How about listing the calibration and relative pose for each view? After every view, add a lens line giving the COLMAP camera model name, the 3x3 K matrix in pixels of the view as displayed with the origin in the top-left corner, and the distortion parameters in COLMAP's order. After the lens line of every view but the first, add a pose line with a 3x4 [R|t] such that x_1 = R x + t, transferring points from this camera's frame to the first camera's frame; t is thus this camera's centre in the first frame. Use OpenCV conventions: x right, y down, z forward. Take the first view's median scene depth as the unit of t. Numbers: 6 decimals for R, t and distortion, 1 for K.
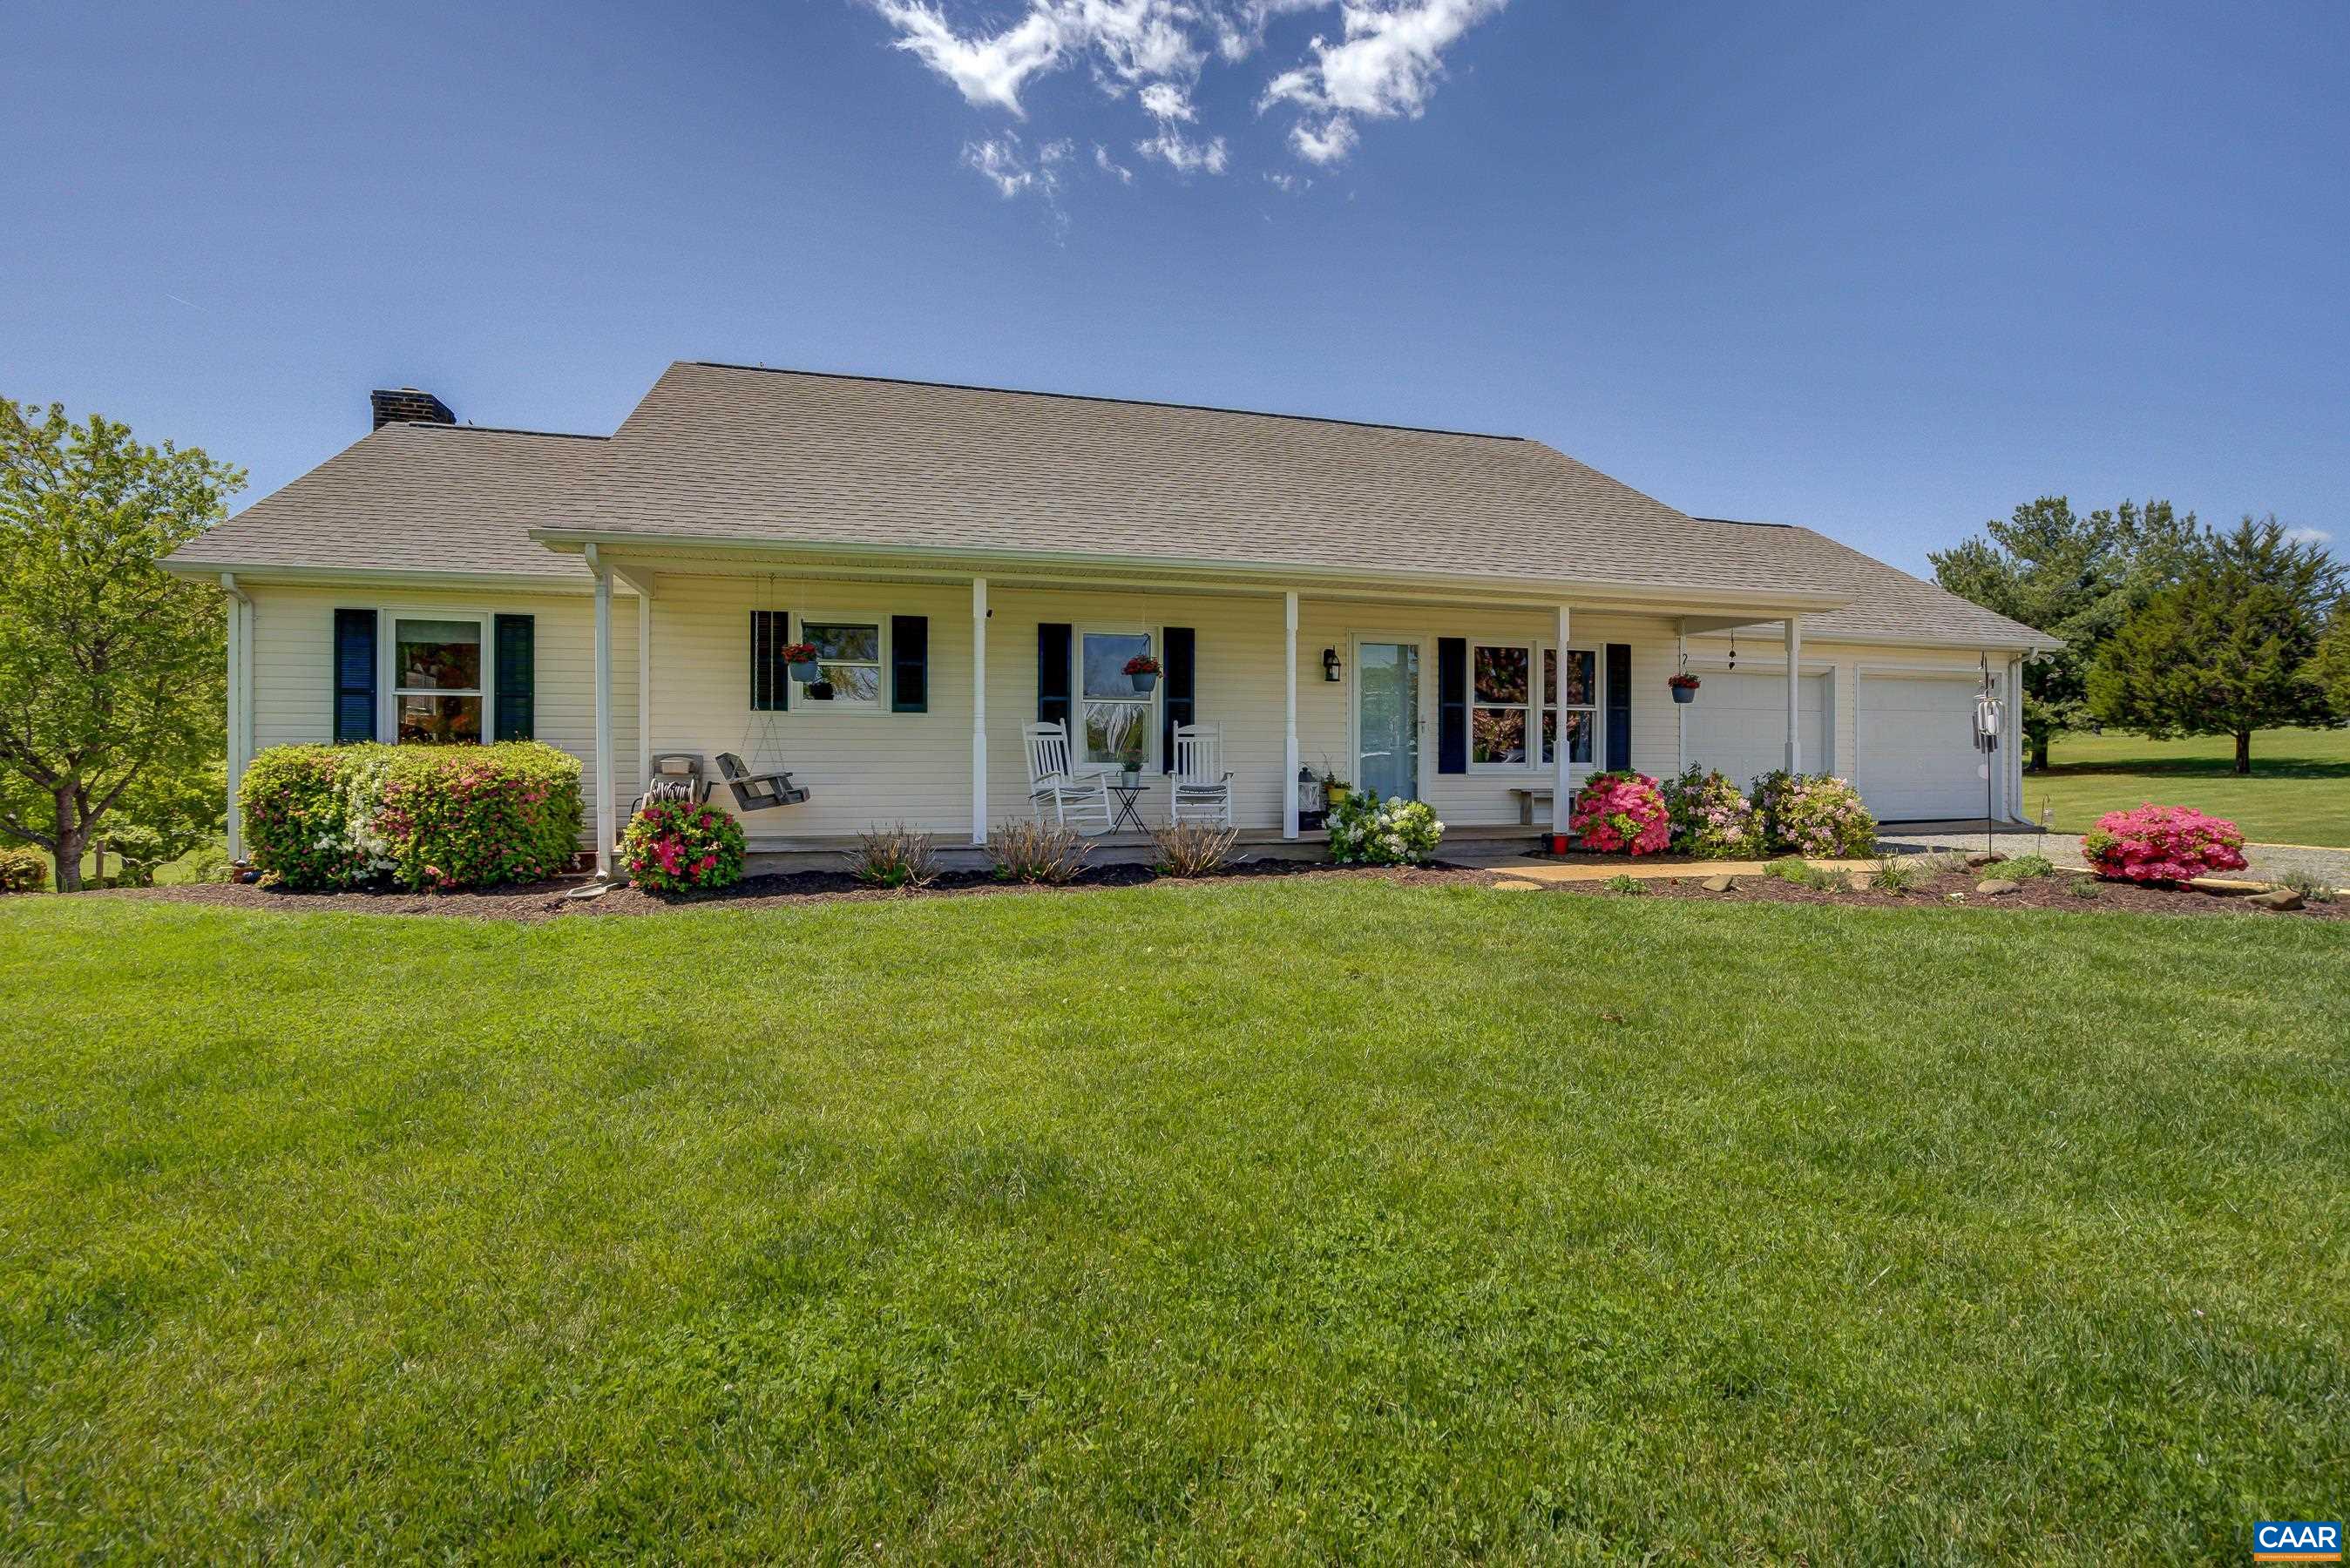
lens RADIAL K [[1138.1, 0, 1171.3], [0, 1138.1, 767.0], [0, 0, 1]] dist [0.005006, 0.001043]
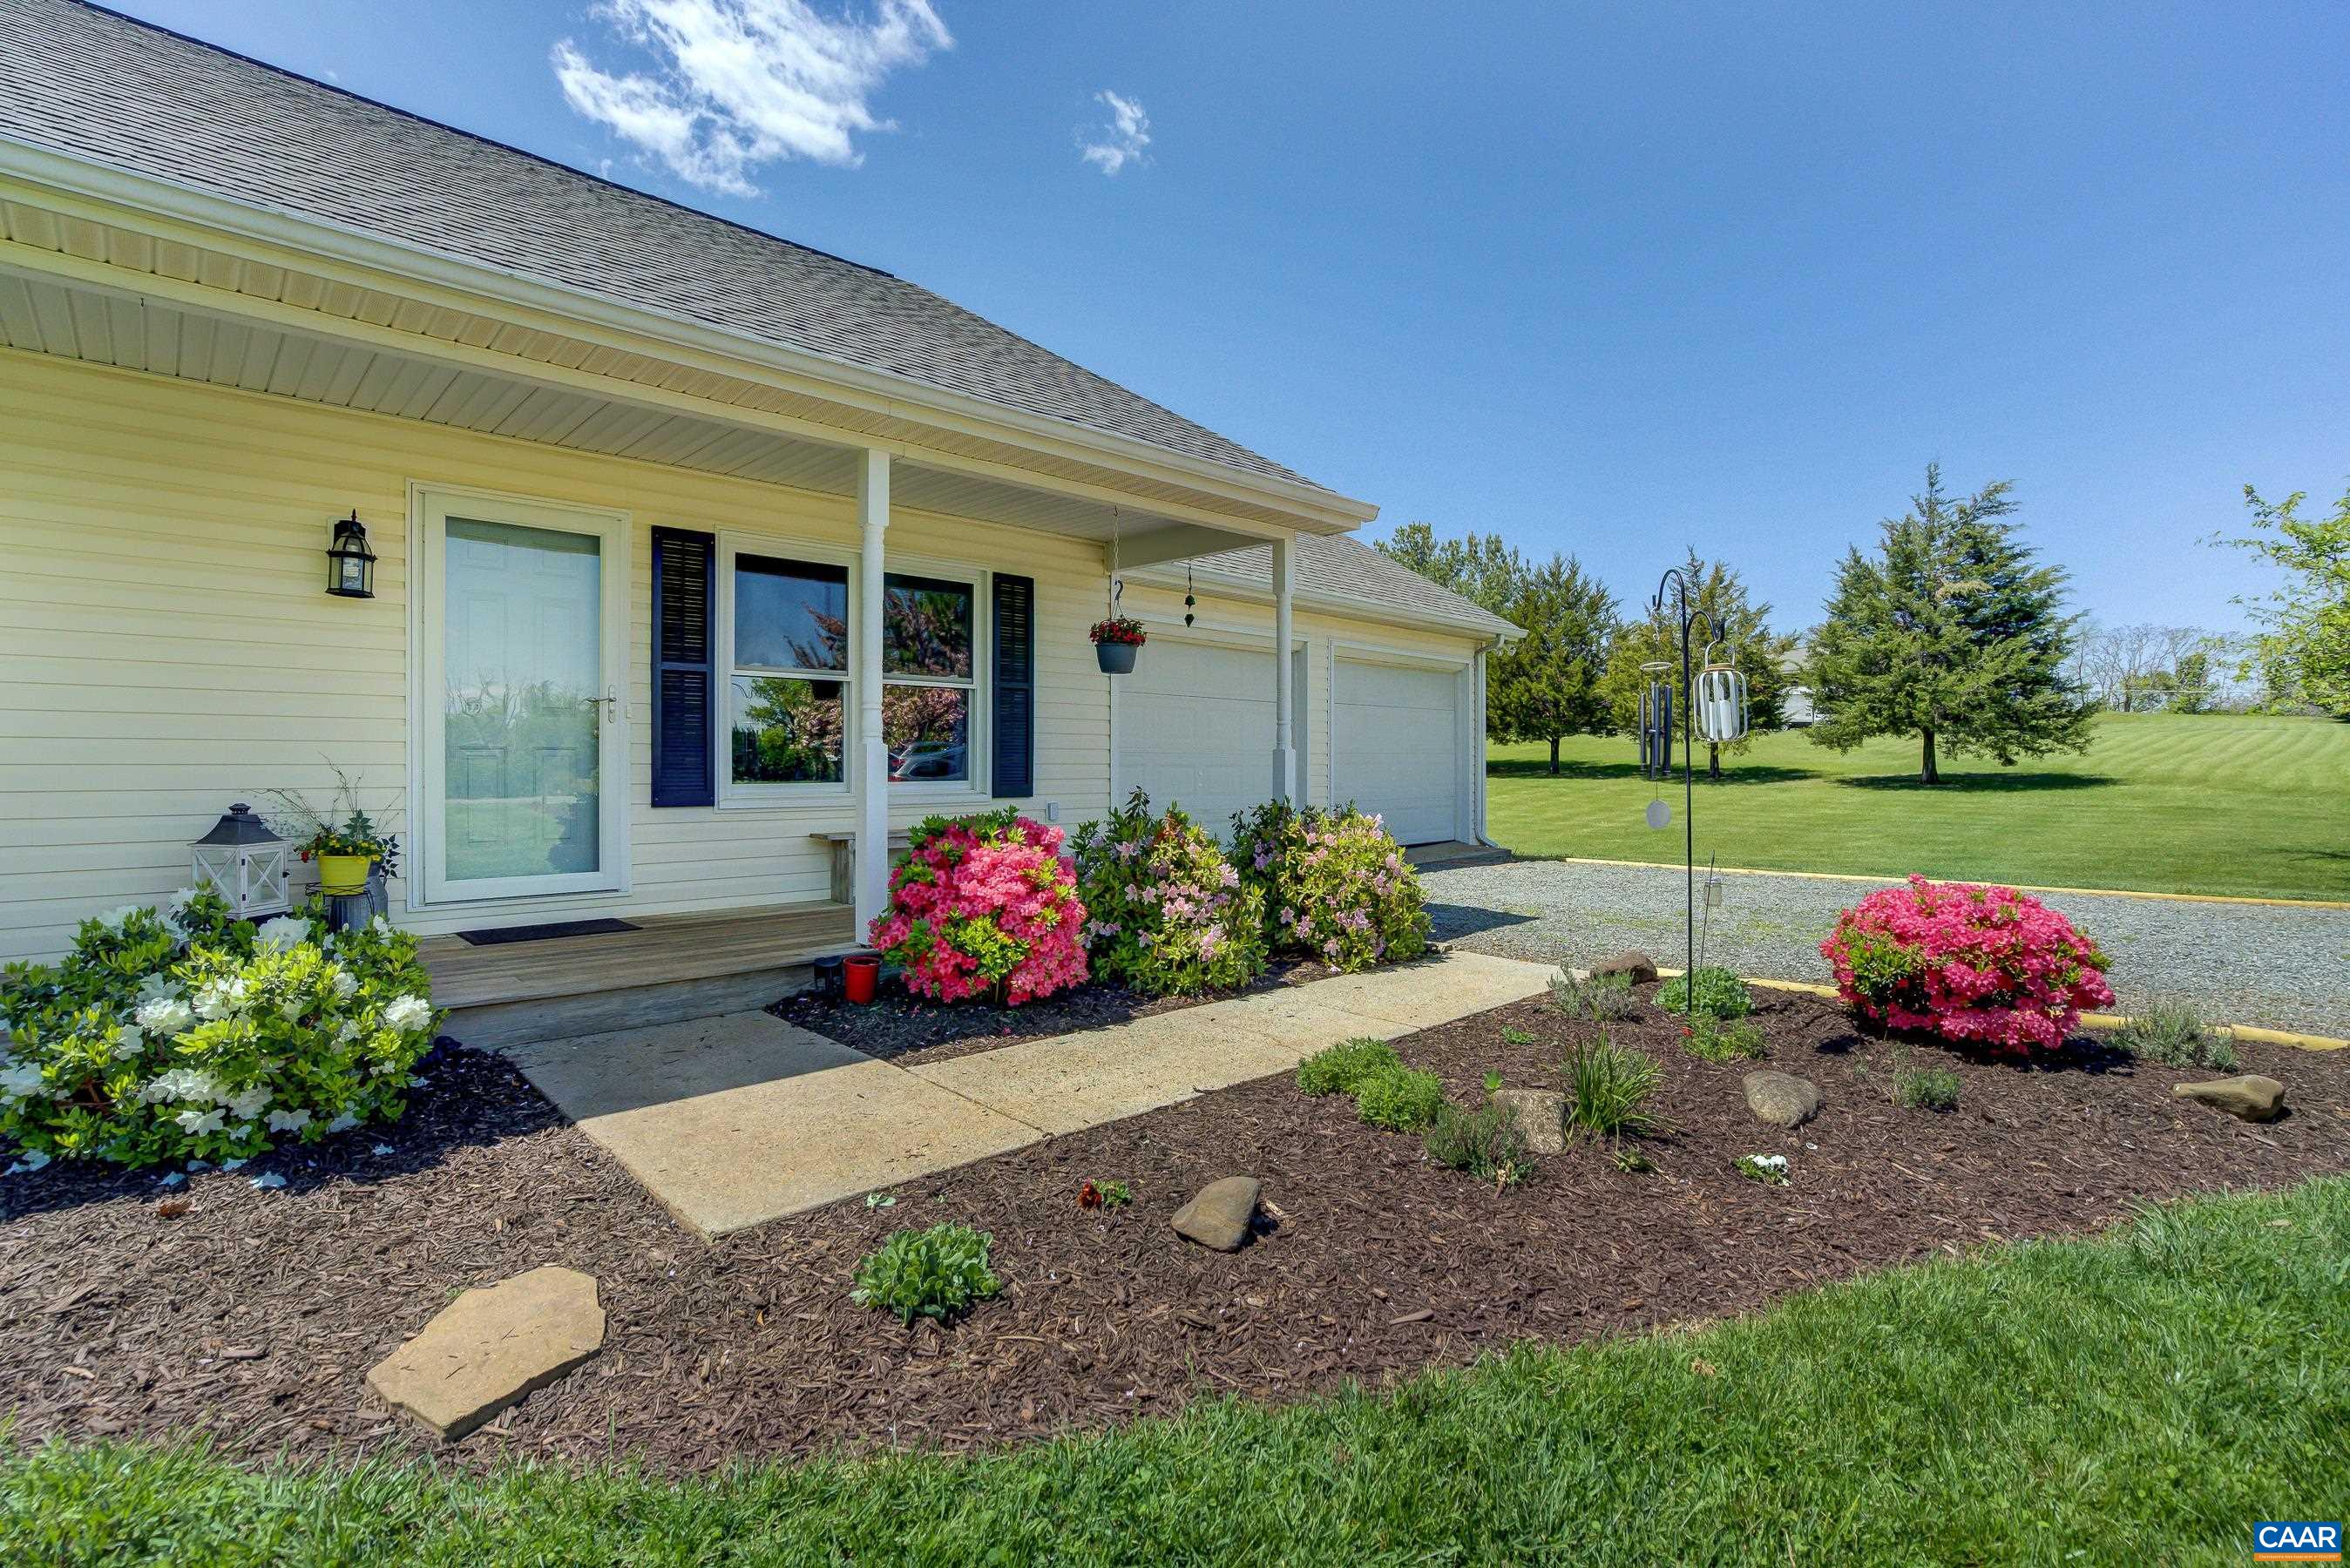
lens RADIAL K [[1138.1, 0, 1175.3], [0, 1138.1, 768.8], [0, 0, 1]] dist [0.005006, 0.001043]
pose [[0.889794, -0.001167, 0.456360, 0.248389], [-0.000851, 0.999991, 0.004217, -0.015010], [-0.456361, -0.004140, 0.889785, 0.551690]]
